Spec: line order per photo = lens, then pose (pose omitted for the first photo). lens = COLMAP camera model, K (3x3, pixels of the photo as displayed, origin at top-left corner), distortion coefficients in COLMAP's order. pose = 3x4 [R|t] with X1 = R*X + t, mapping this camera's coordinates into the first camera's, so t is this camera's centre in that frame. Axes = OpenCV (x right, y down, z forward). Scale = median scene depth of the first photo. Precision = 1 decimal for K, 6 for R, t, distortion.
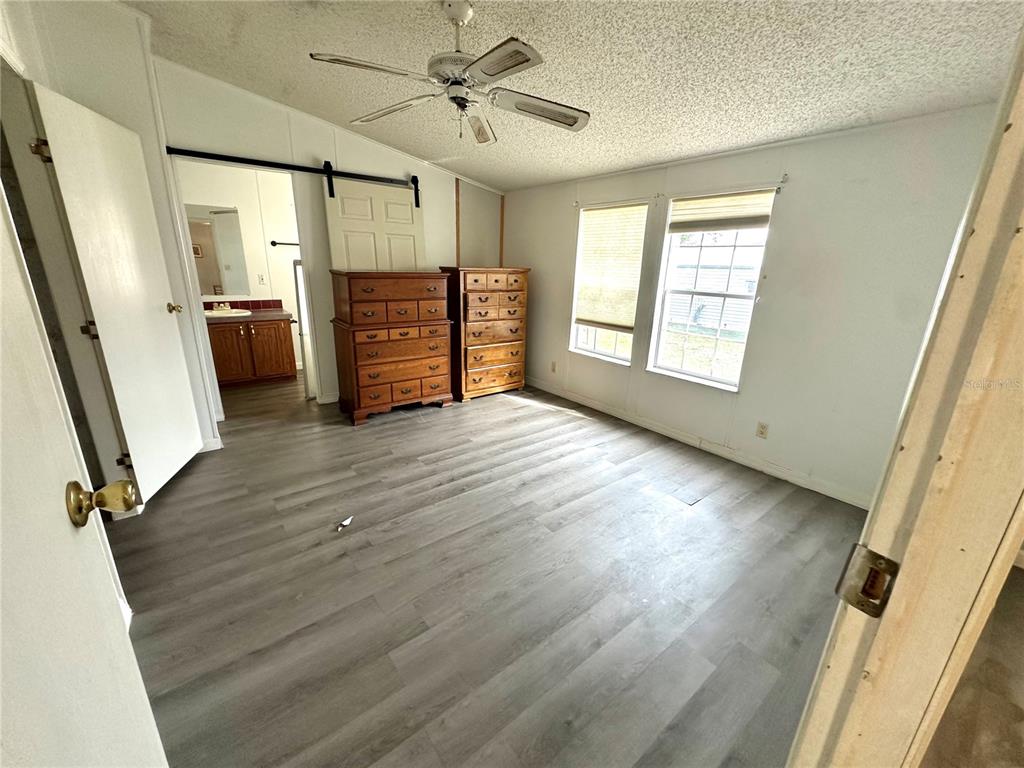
lens RADIAL K [[410.2, 0, 513.2], [0, 410.2, 383.2], [0, 0, 1]] dist [0.000603, 0.000974]
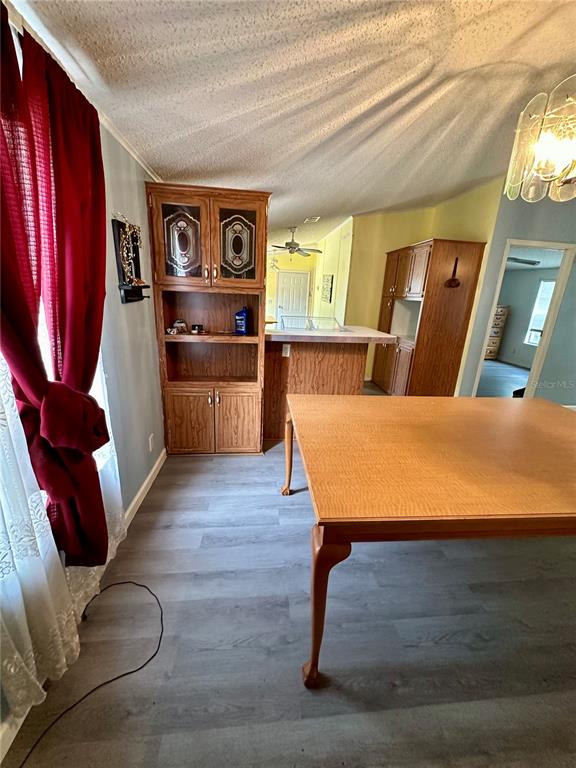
lens RADIAL K [[307.6, 0, 288.1], [0, 307.6, 385.5], [0, 0, 1]] dist [0.000603, 0.000974]
pose [[0.846946, 0.157636, -0.507772, -0.064588], [-0.168576, 0.985378, 0.024730, 0.323855], [0.504246, 0.064653, 0.861136, -1.075586]]
